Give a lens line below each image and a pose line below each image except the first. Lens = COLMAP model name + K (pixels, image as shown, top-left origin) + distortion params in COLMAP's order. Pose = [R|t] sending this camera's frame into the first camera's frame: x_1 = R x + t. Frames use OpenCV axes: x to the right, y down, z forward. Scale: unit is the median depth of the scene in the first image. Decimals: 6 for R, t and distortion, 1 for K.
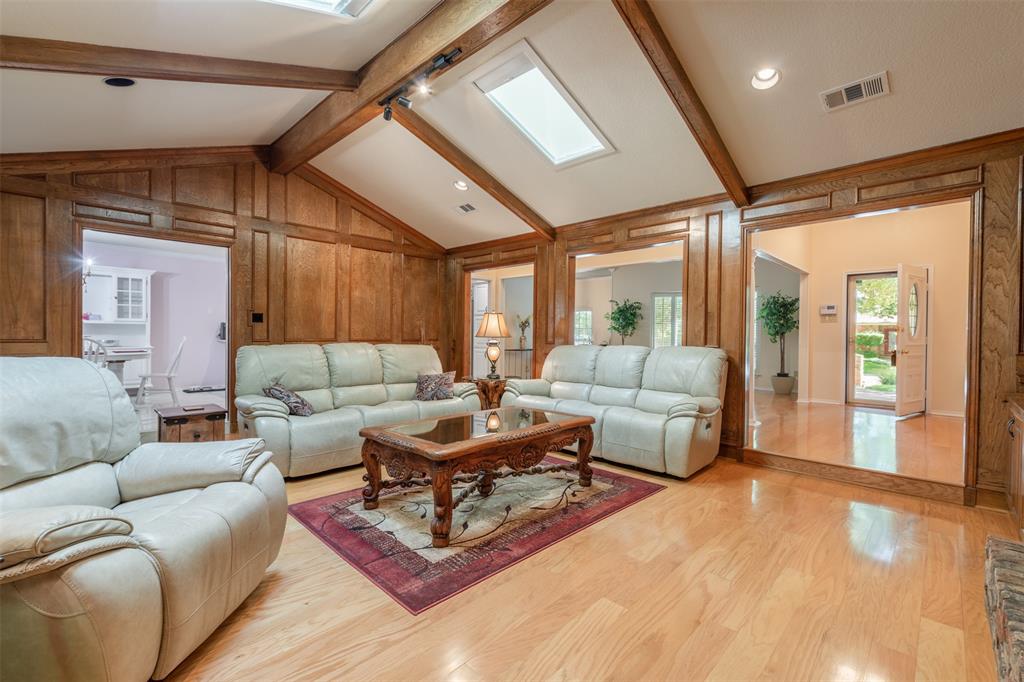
lens RADIAL K [[443.5, 0, 510.0], [0, 443.5, 339.3], [0, 0, 1]] dist [0.003593, 0.000214]
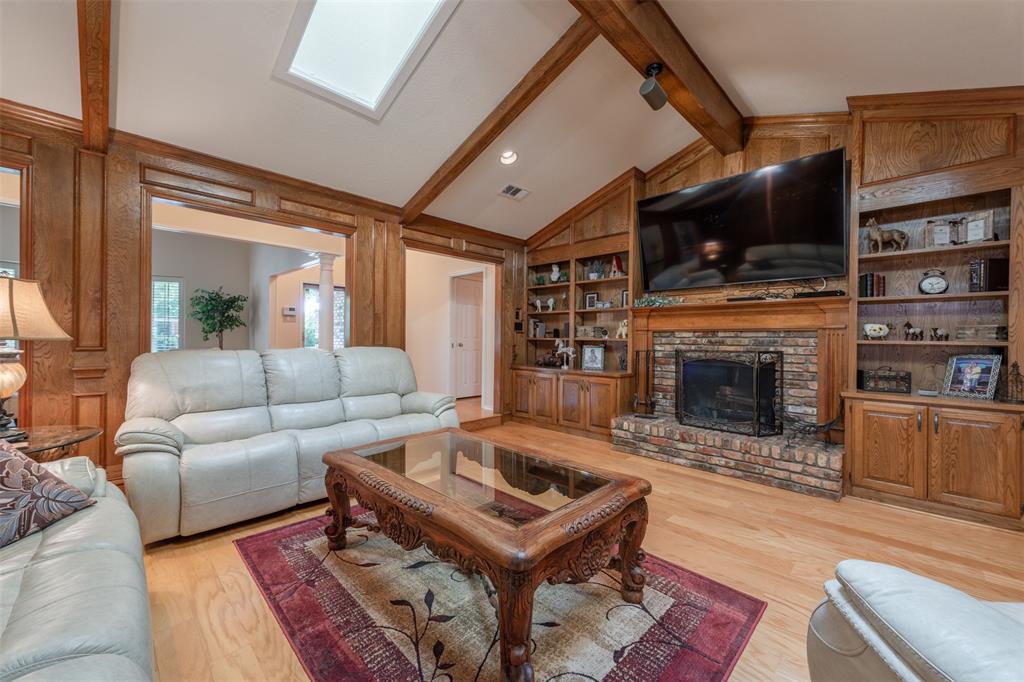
lens RADIAL K [[396.7, 0, 514.3], [0, 396.7, 341.2], [0, 0, 1]] dist [0.003587, -0.000128]
pose [[-0.001519, -0.016655, 0.999860, -0.519271], [-0.000415, 0.999861, 0.016655, -0.012067], [-0.999999, -0.000389, -0.001526, 0.720972]]
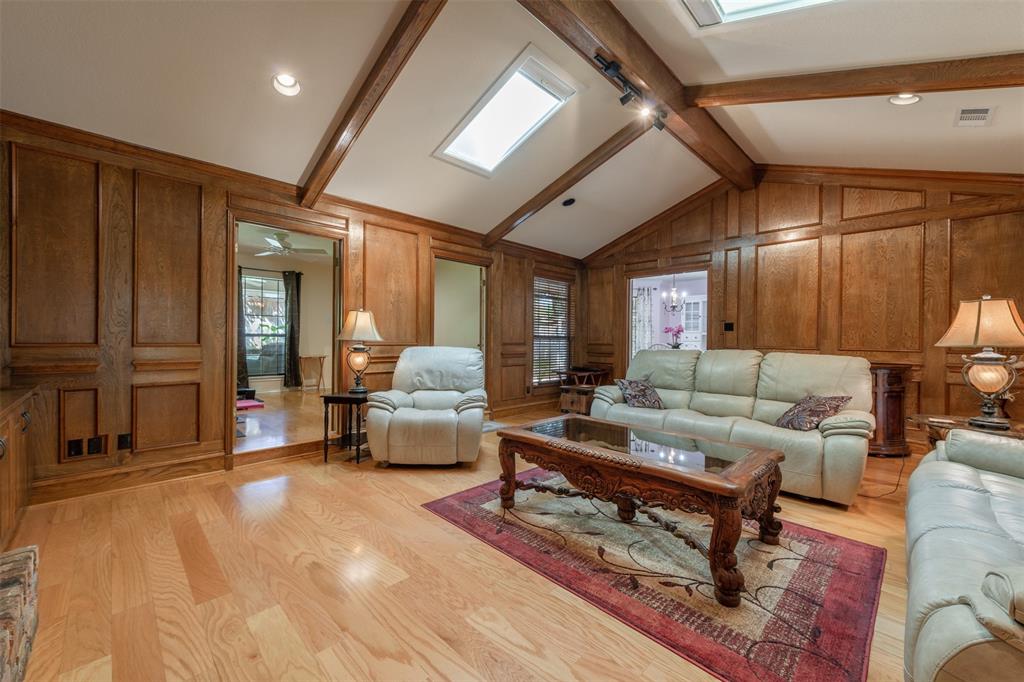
lens RADIAL K [[396.7, 0, 508.1], [0, 396.7, 337.0], [0, 0, 1]] dist [0.003587, -0.000128]
pose [[-0.016996, -0.015104, -0.999741, 0.569354], [-0.020785, 0.999675, -0.014750, 0.003640], [0.999640, 0.020529, -0.017304, 0.598579]]
